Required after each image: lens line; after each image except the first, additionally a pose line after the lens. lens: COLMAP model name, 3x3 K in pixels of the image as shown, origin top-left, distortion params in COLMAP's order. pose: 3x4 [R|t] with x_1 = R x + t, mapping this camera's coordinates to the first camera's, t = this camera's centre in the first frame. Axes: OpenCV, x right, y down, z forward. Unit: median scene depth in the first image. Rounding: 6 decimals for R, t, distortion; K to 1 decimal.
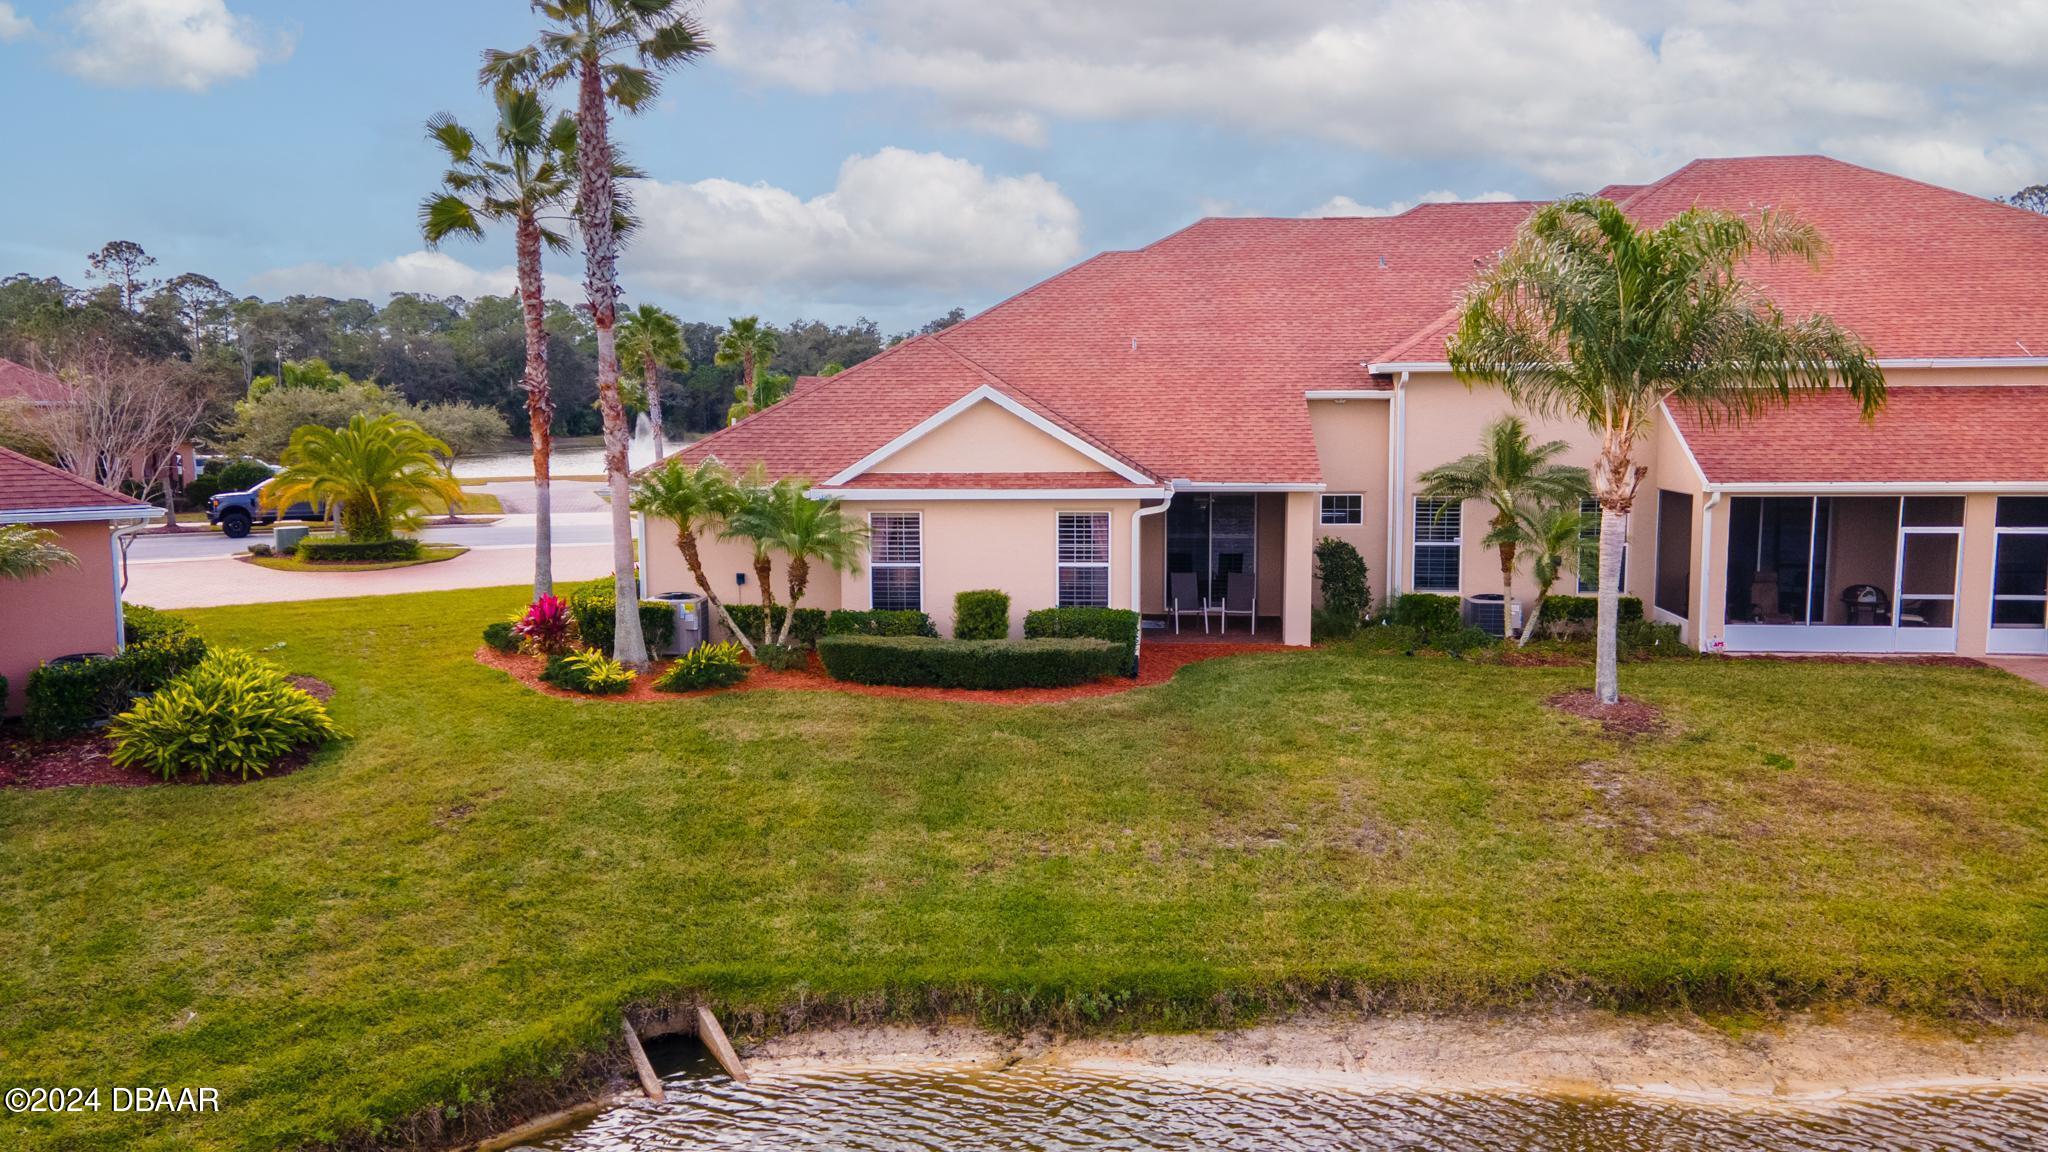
lens RADIAL K [[1431.7, 0, 1024.0], [0, 1431.7, 576.0], [0, 0, 1]] dist [0.029114, 0.003455]
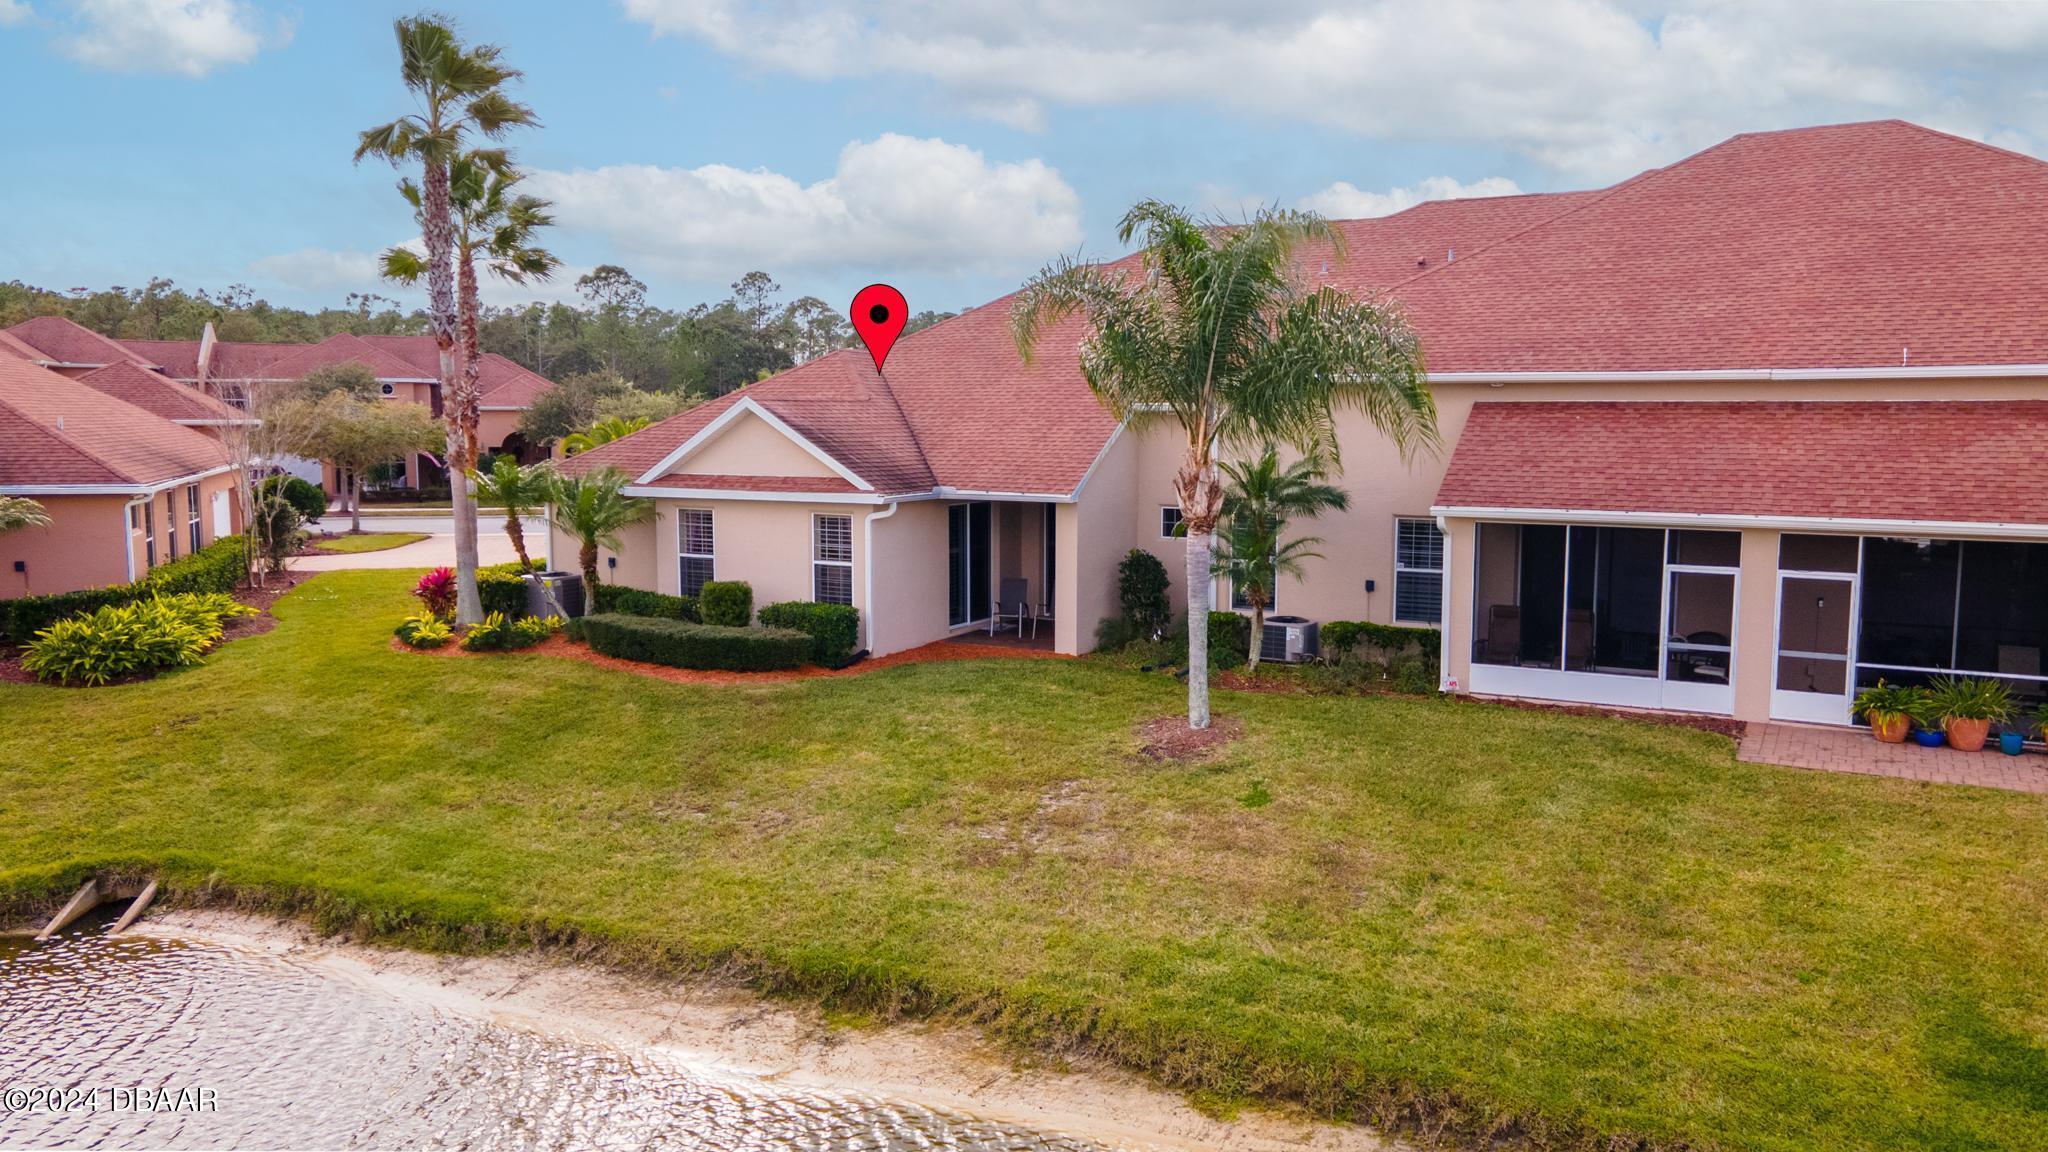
lens RADIAL K [[1431.7, 0, 1024.0], [0, 1431.7, 576.0], [0, 0, 1]] dist [0.029114, 0.003455]
pose [[0.922303, 0.050331, -0.383176, 0.591146], [-0.052155, 0.998623, 0.005634, -0.011852], [0.382932, 0.014788, 0.923658, 0.057941]]
